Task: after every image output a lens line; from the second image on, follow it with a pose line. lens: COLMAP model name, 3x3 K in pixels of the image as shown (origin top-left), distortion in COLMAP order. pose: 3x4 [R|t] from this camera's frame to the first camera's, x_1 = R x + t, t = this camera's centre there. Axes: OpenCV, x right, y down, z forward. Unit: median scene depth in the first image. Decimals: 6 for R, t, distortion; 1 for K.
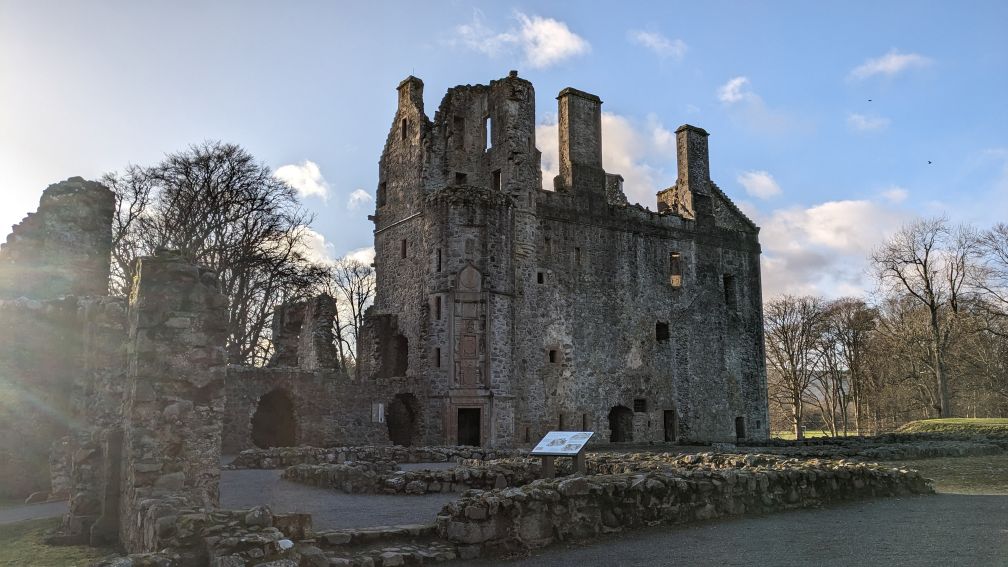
lens RADIAL K [[815.8, 0, 504.0], [0, 815.8, 283.5], [0, 0, 1]] dist [0.075132, -0.143923]
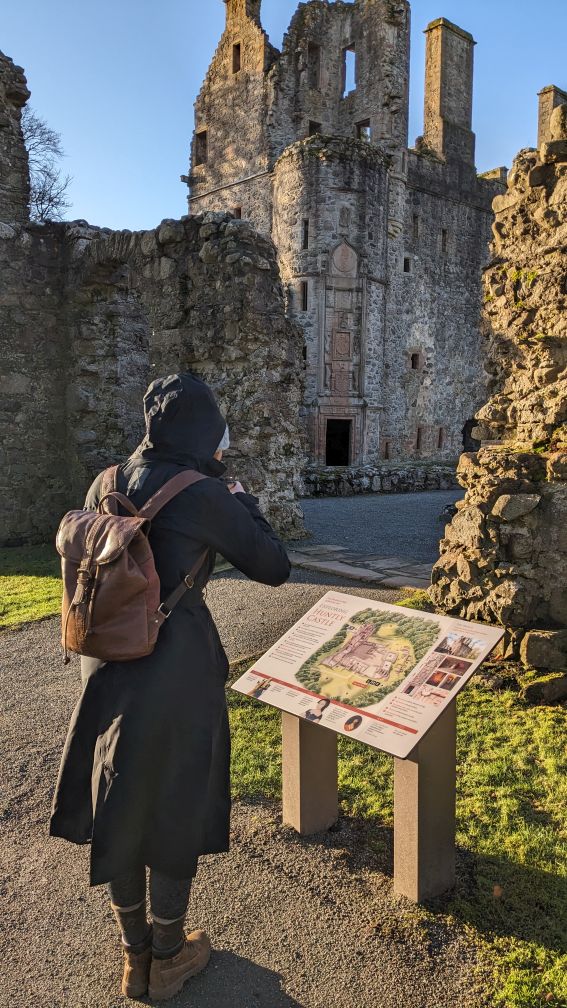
lens RADIAL K [[815.8, 0, 283.5], [0, 815.8, 504.0], [0, 0, 1]] dist [0.075132, -0.143923]
pose [[0.991586, 0.007883, 0.129213, -0.185444], [-0.040157, 0.967636, 0.249133, 0.025286], [-0.123067, -0.252225, 0.959811, 0.149976]]
